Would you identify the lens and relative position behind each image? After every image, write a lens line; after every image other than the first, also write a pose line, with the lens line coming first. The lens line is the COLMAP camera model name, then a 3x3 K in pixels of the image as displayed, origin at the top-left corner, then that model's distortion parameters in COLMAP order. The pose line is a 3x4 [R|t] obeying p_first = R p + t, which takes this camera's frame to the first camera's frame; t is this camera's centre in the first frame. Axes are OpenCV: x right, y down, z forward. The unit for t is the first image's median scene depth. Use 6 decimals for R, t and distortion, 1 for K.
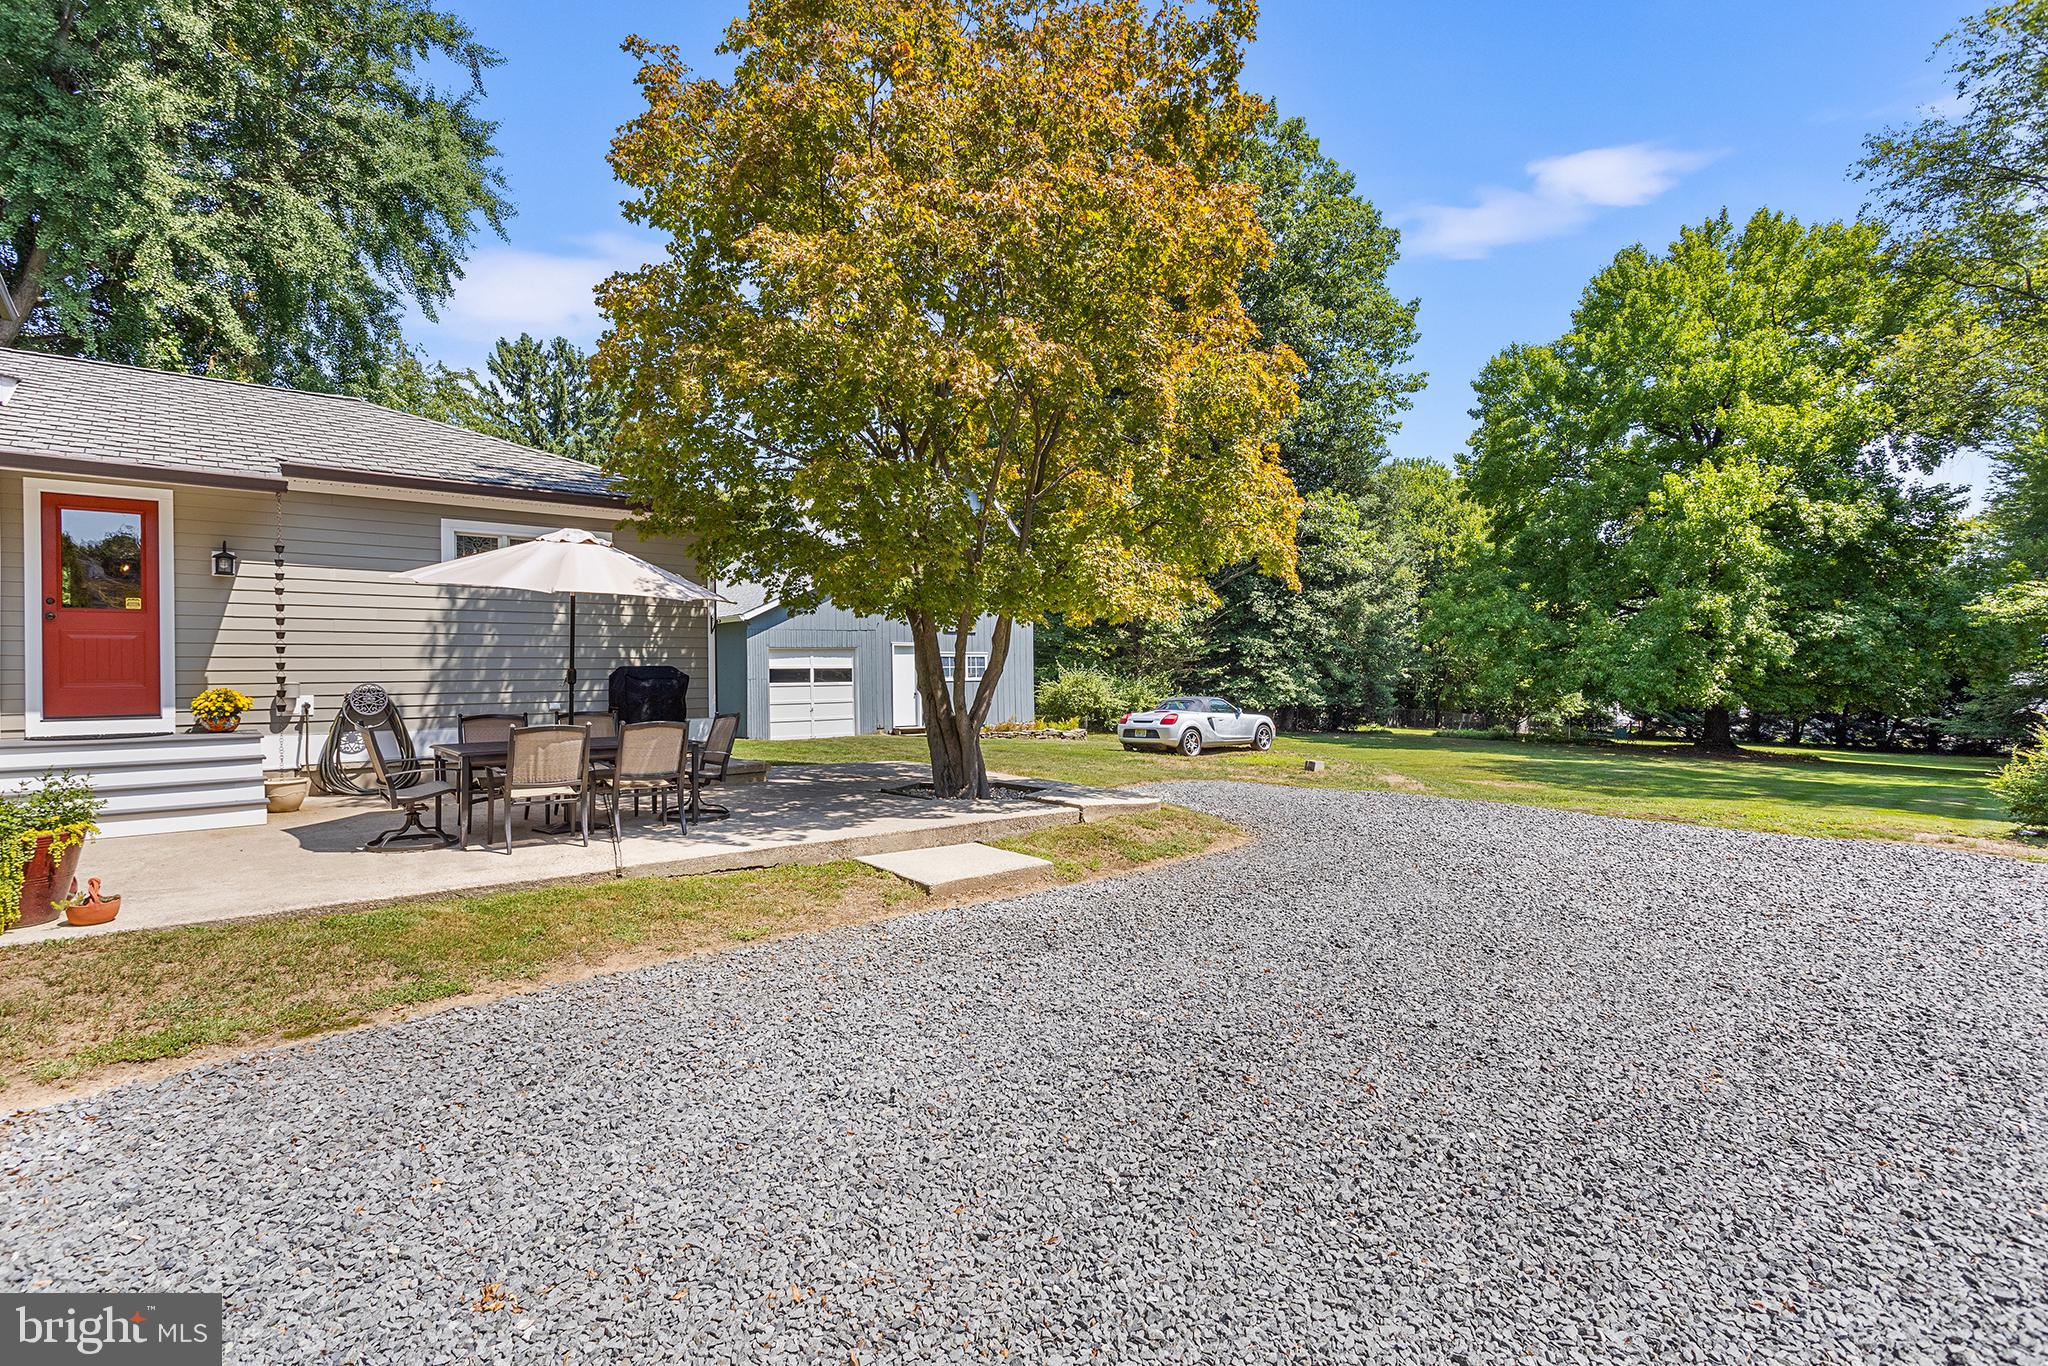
lens RADIAL K [[995.0, 0, 1019.7], [0, 995.0, 673.2], [0, 0, 1]] dist [0.001069, 0.001612]
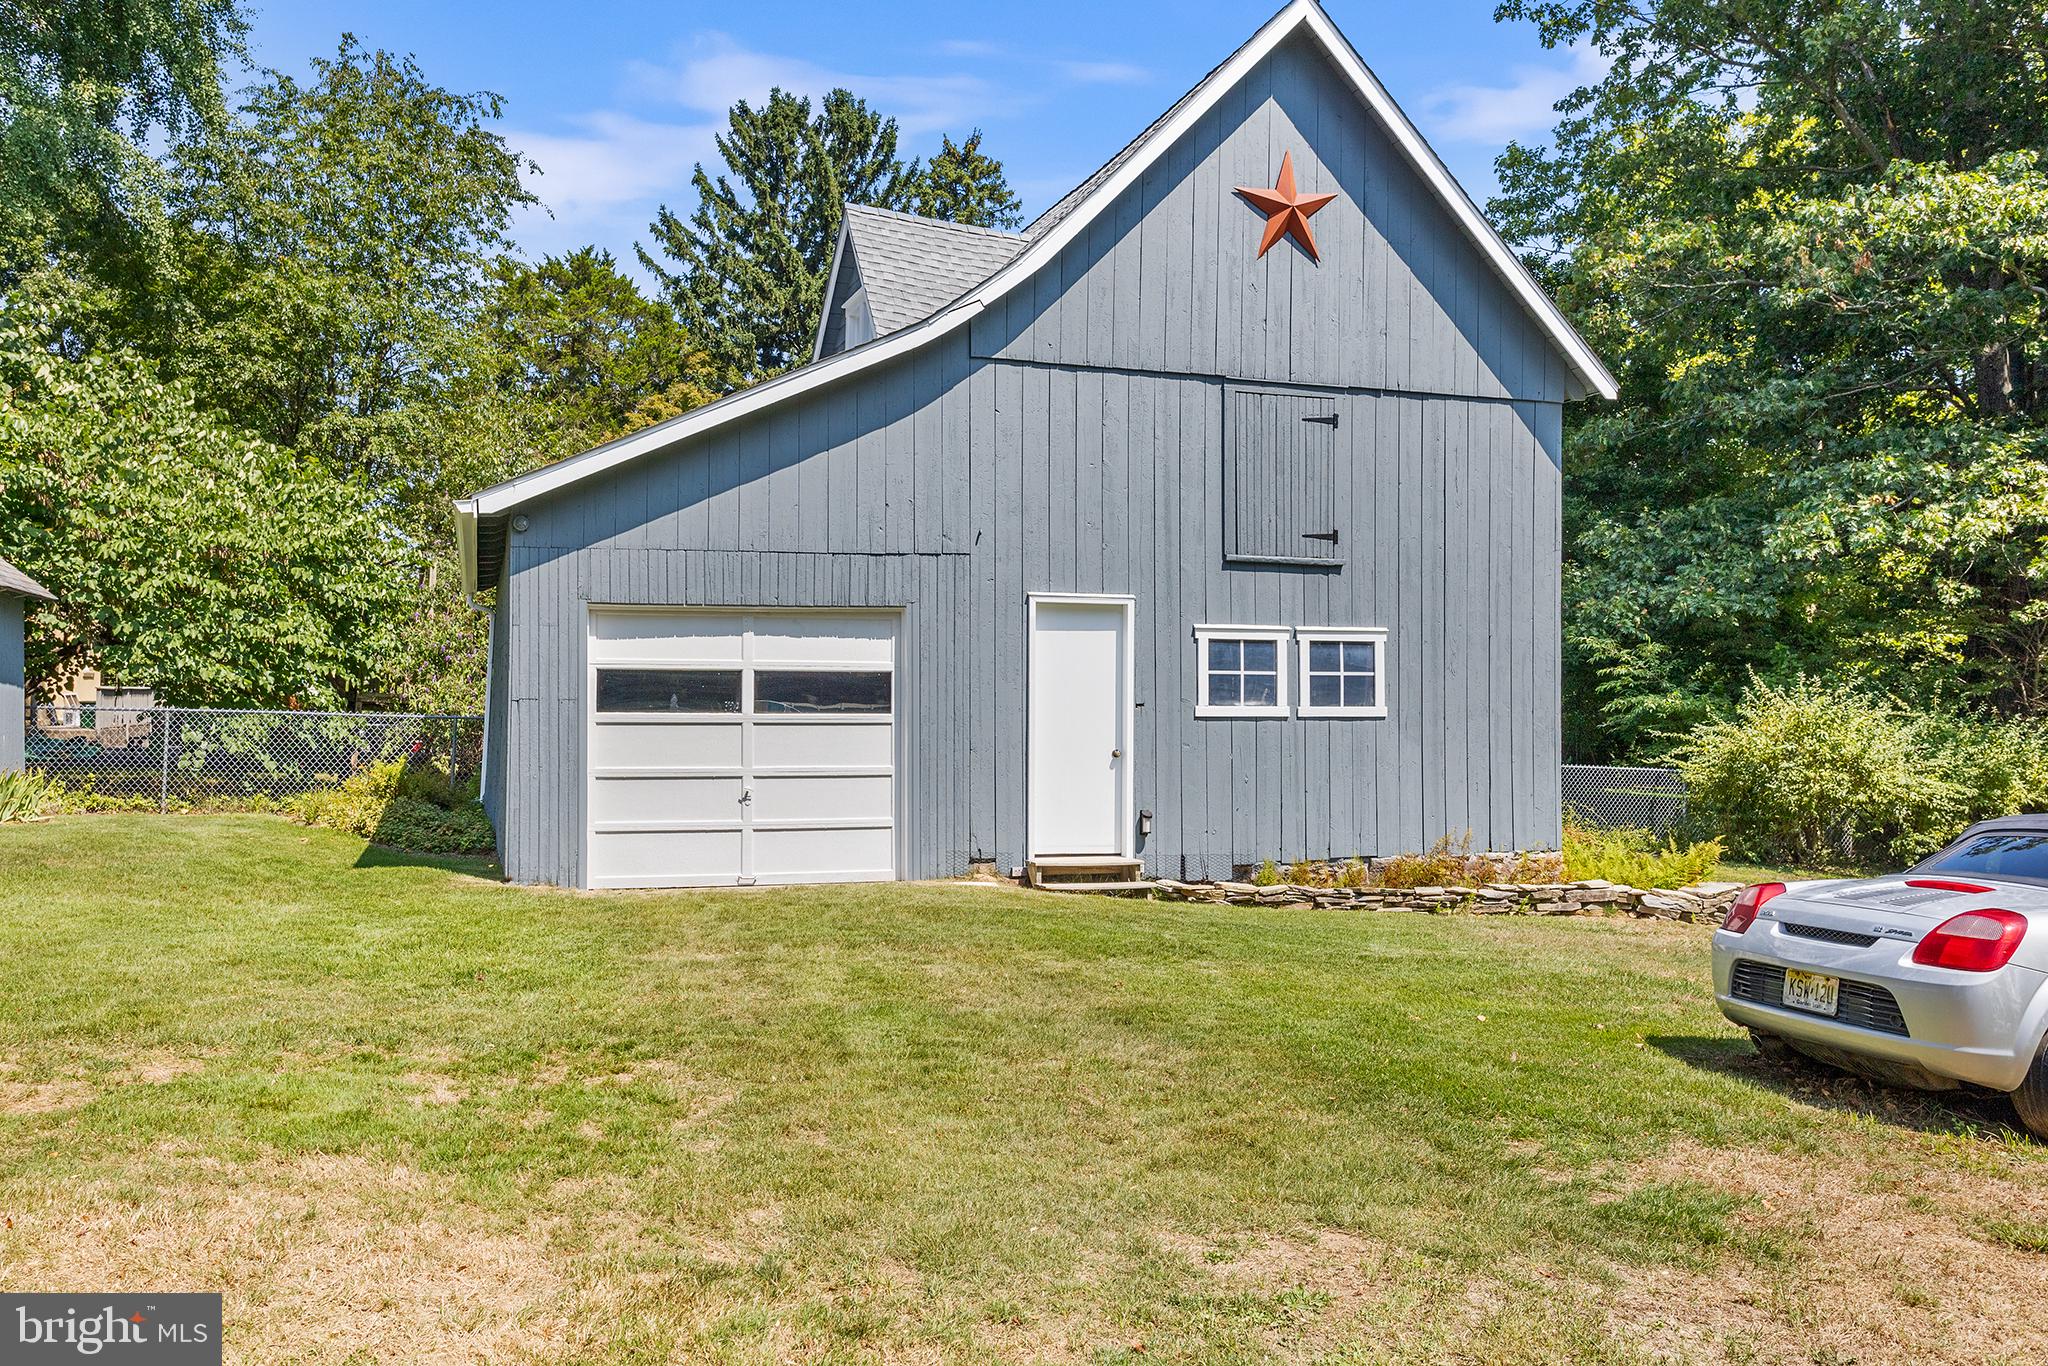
lens RADIAL K [[1695.6, 0, 1006.5], [0, 1695.6, 681.3], [0, 0, 1]] dist [0.026625, -0.002827]
pose [[0.901658, 0.006830, -0.432396, 0.070446], [-0.011998, 0.999885, -0.009226, 0.001868], [0.432283, 0.013507, 0.901637, 0.355052]]
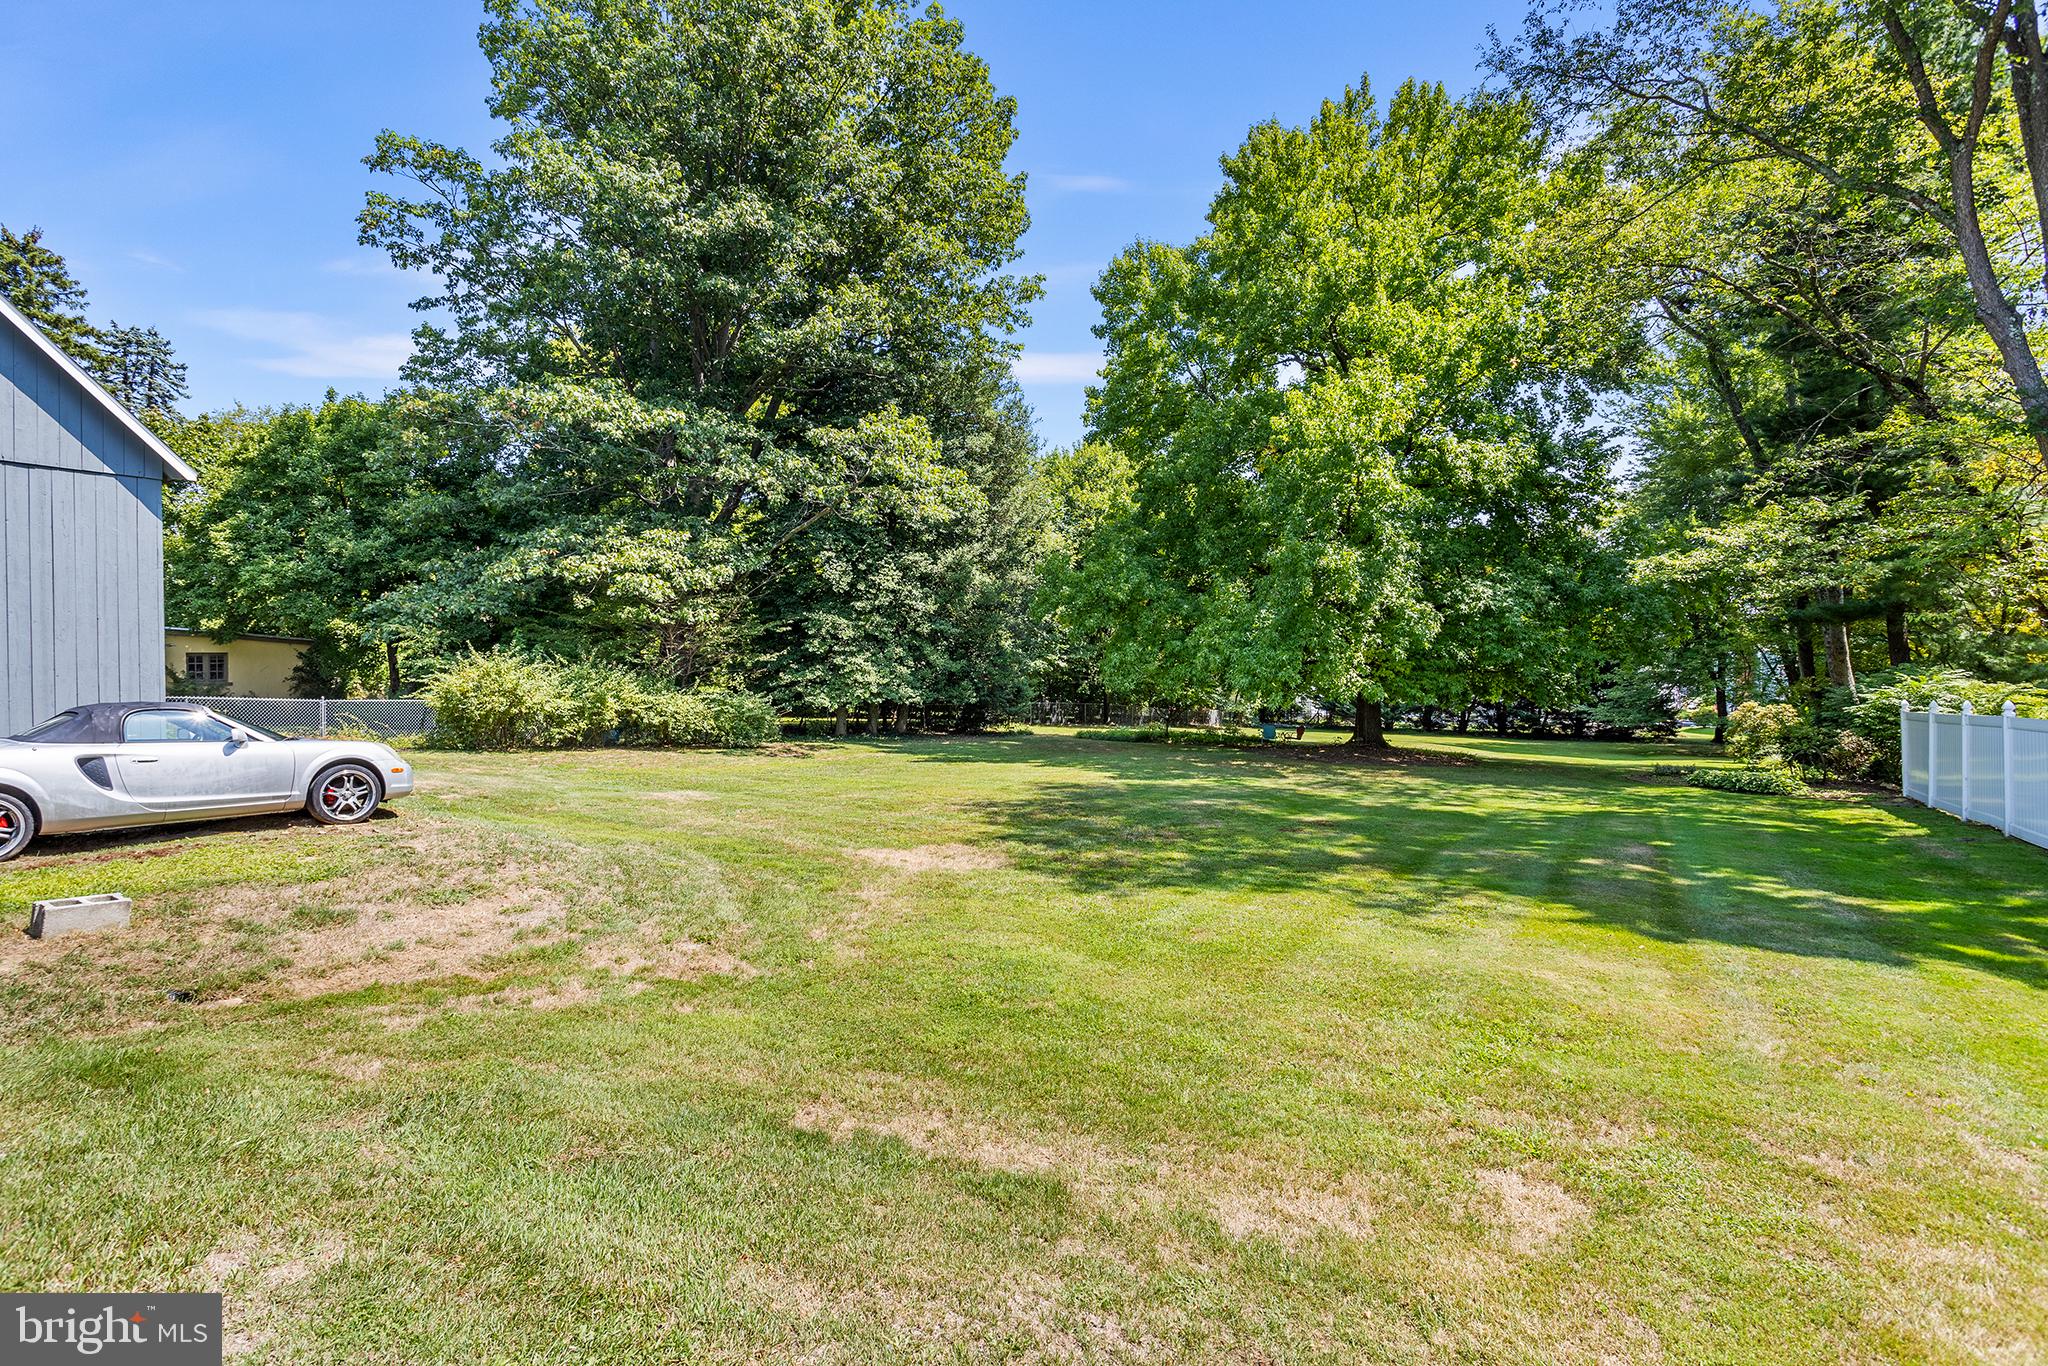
lens RADIAL K [[995.0, 0, 1032.5], [0, 995.0, 664.8], [0, 0, 1]] dist [0.001069, 0.001612]
pose [[0.970339, -0.004584, 0.241703, 0.266194], [0.004991, 0.999987, -0.001072, 0.006136], [-0.241695, 0.002246, 0.970350, 0.305886]]
